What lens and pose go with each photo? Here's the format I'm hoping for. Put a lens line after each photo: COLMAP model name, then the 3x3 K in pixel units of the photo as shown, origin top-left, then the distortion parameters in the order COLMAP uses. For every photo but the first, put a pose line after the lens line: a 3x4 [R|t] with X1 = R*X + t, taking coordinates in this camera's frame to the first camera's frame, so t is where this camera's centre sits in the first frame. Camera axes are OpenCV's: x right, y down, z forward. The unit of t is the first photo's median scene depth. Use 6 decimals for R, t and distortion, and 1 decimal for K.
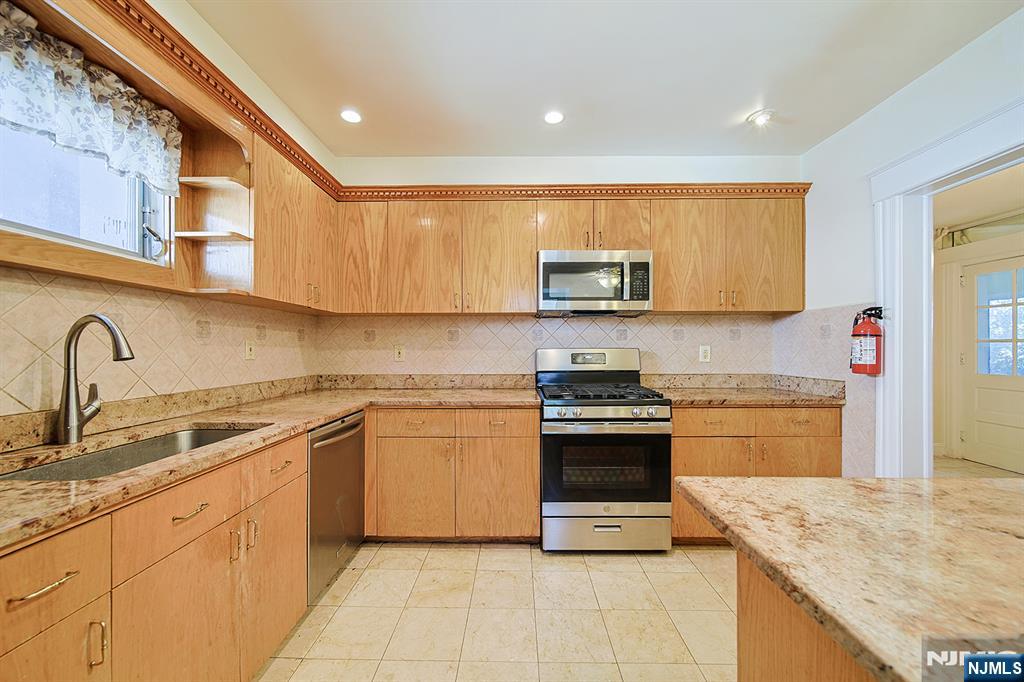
lens RADIAL K [[388.1, 0, 510.3], [0, 388.1, 346.7], [0, 0, 1]] dist [0.000131, -0.000678]
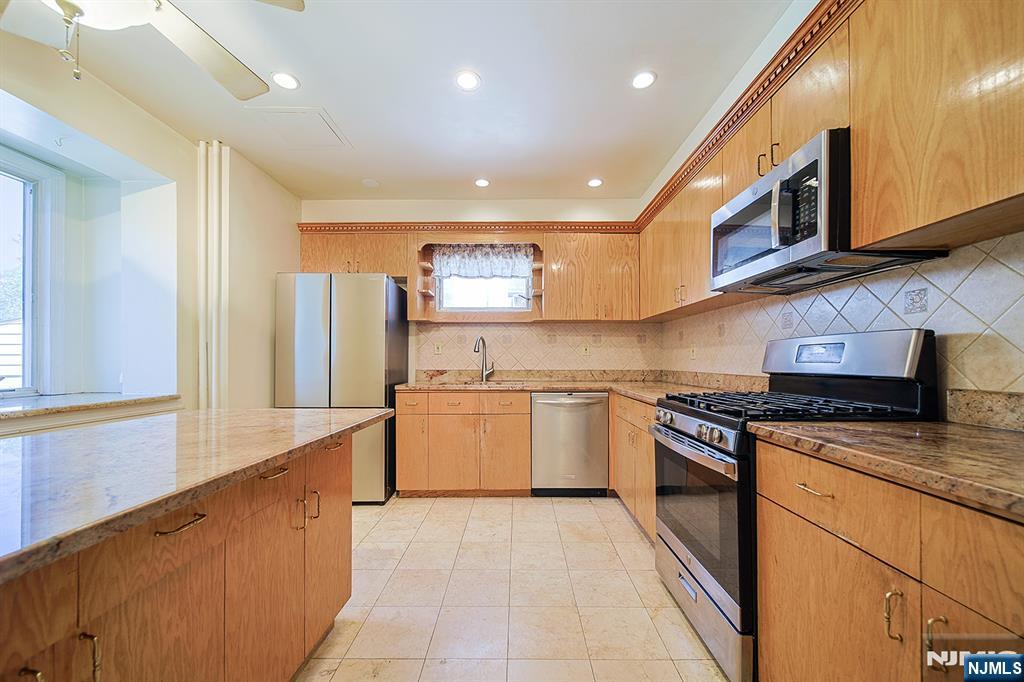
lens RADIAL K [[388.1, 0, 511.7], [0, 388.1, 356.3], [0, 0, 1]] dist [0.000131, -0.000678]
pose [[-0.009022, -0.006391, -0.999939, 0.950930], [0.005341, 0.999965, -0.006439, 0.044005], [0.999945, -0.005399, -0.008987, 0.669136]]
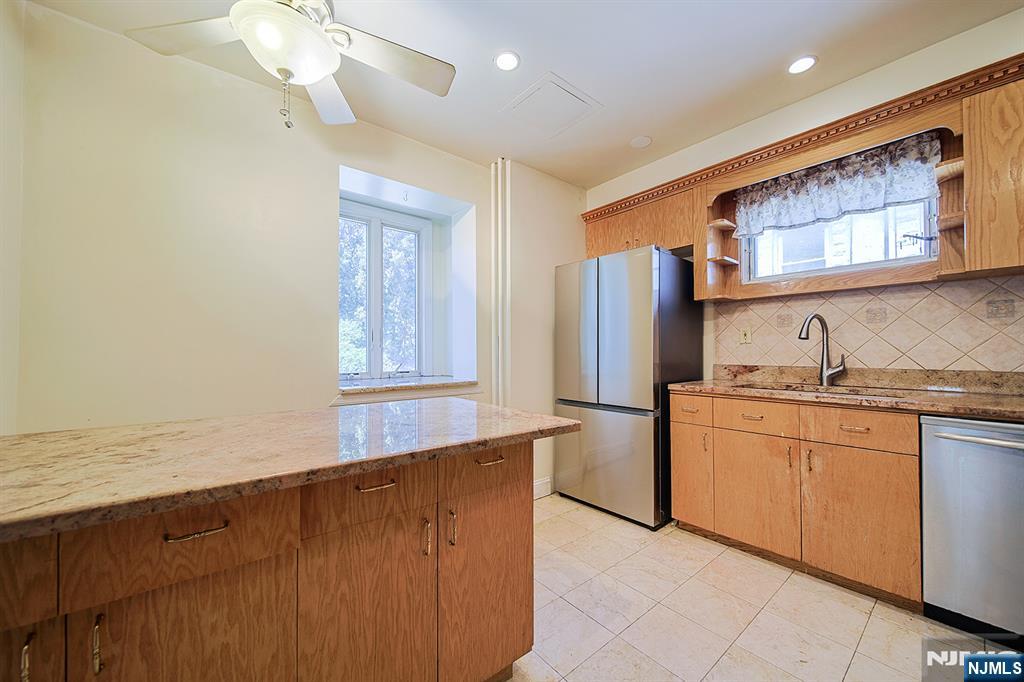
lens RADIAL K [[388.1, 0, 495.0], [0, 388.1, 347.5], [0, 0, 1]] dist [0.000131, -0.000678]
pose [[-0.772626, -0.001164, -0.634860, 0.640694], [0.008496, 0.999890, -0.012172, 0.042628], [0.634804, -0.014798, -0.772531, 0.774994]]
